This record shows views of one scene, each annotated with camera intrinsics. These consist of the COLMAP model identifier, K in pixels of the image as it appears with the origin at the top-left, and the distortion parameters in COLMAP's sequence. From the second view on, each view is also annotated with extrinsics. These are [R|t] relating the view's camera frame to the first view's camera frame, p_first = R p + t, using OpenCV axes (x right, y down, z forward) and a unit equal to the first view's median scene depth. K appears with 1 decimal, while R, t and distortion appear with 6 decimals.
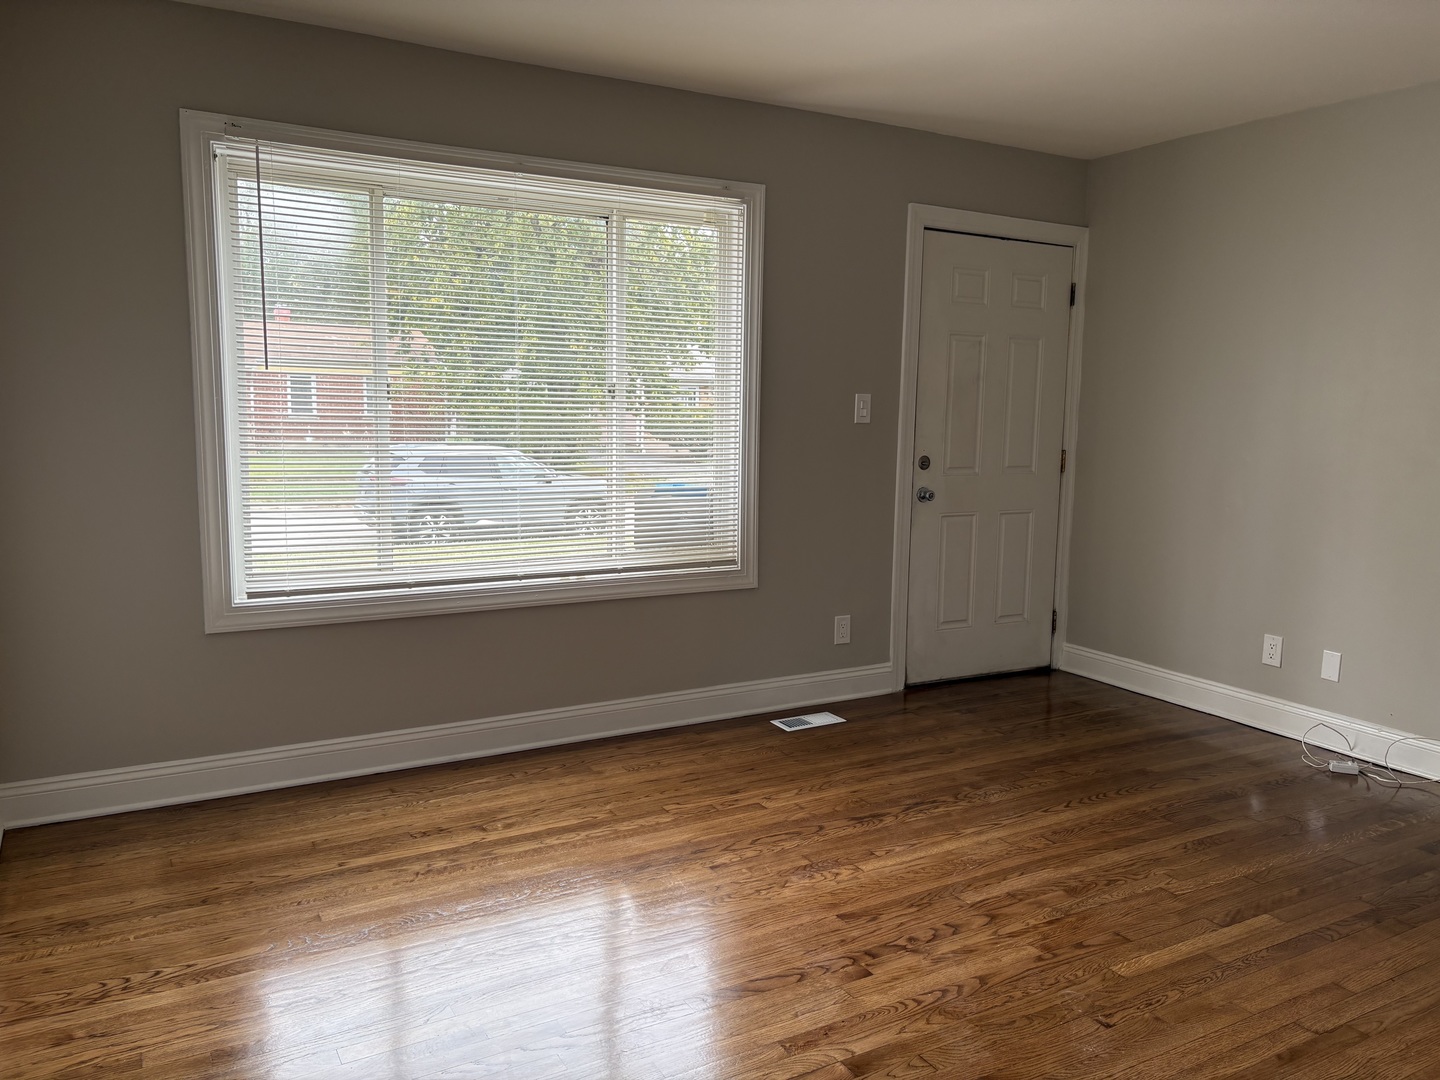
lens RADIAL K [[1108.3, 0, 726.9], [0, 1108.3, 532.7], [0, 0, 1]] dist [0.036180, -0.010576]
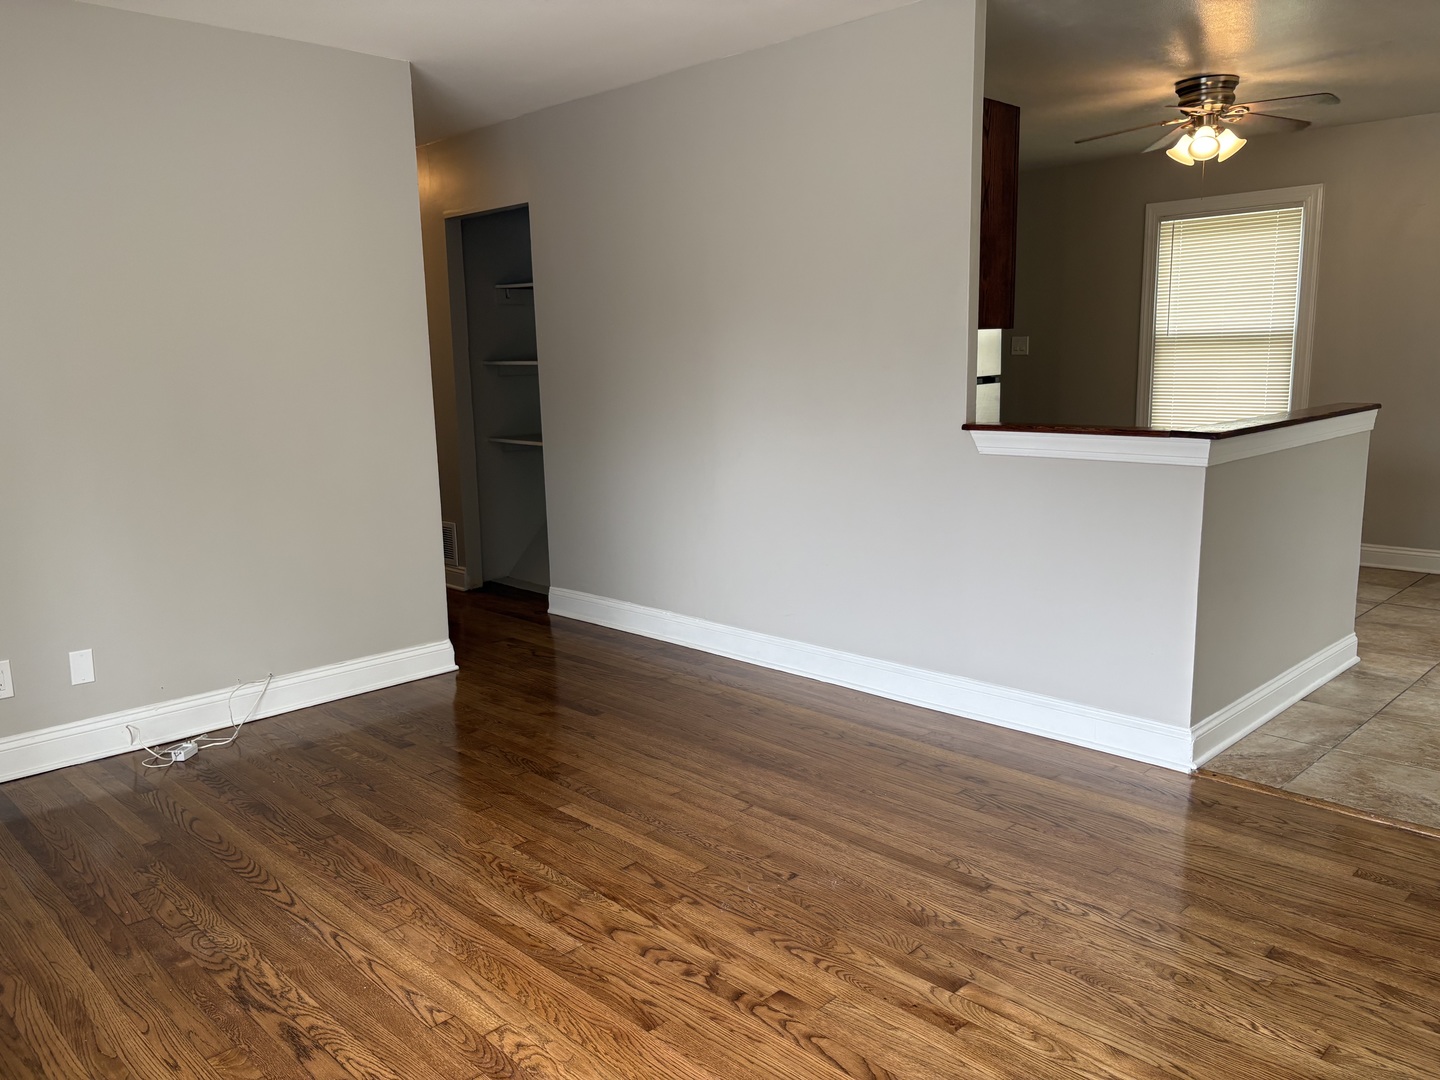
lens RADIAL K [[1104.7, 0, 720.0], [0, 1104.7, 540.0], [0, 0, 1]] dist [0.024409, -0.005297]
pose [[-0.253855, -0.177372, 0.950840, -0.453324], [0.138379, 0.966270, 0.217195, -0.110277], [-0.957292, 0.186713, -0.220748, 0.829294]]
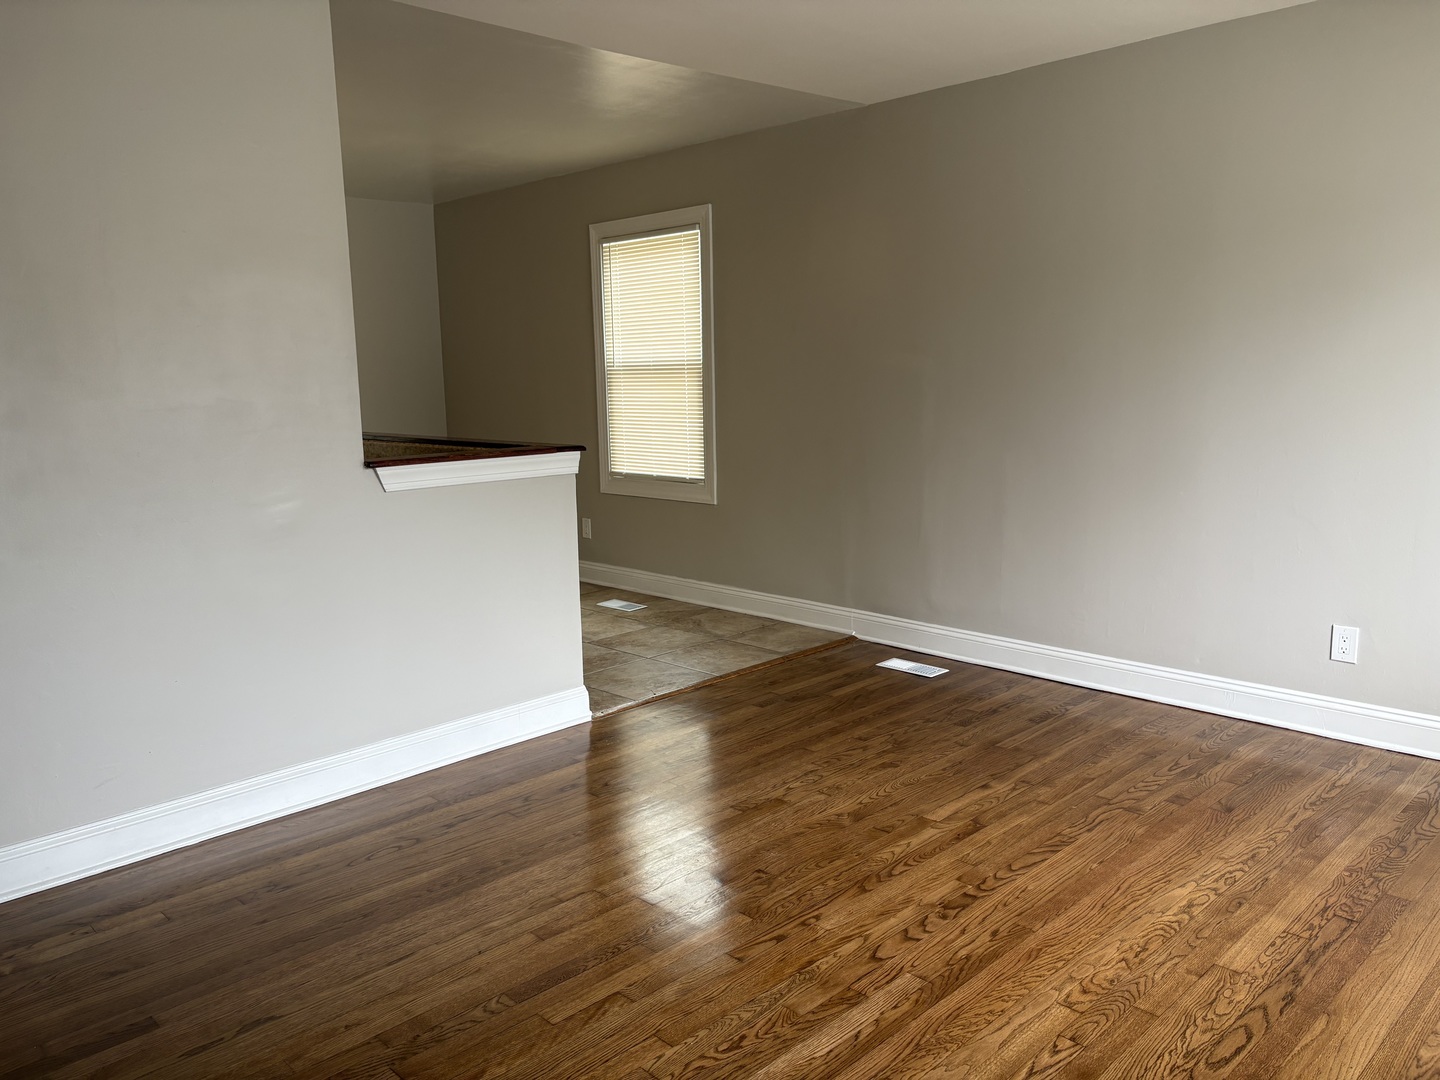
lens RADIAL K [[1090.6, 0, 727.6], [0, 1090.6, 541.7], [0, 0, 1]] dist [0.030241, -0.012234]
pose [[-0.967103, 0.041565, -0.250965, 0.432886], [-0.030324, 0.960689, 0.275967, -0.159191], [0.252570, 0.274499, -0.927825, 1.317442]]
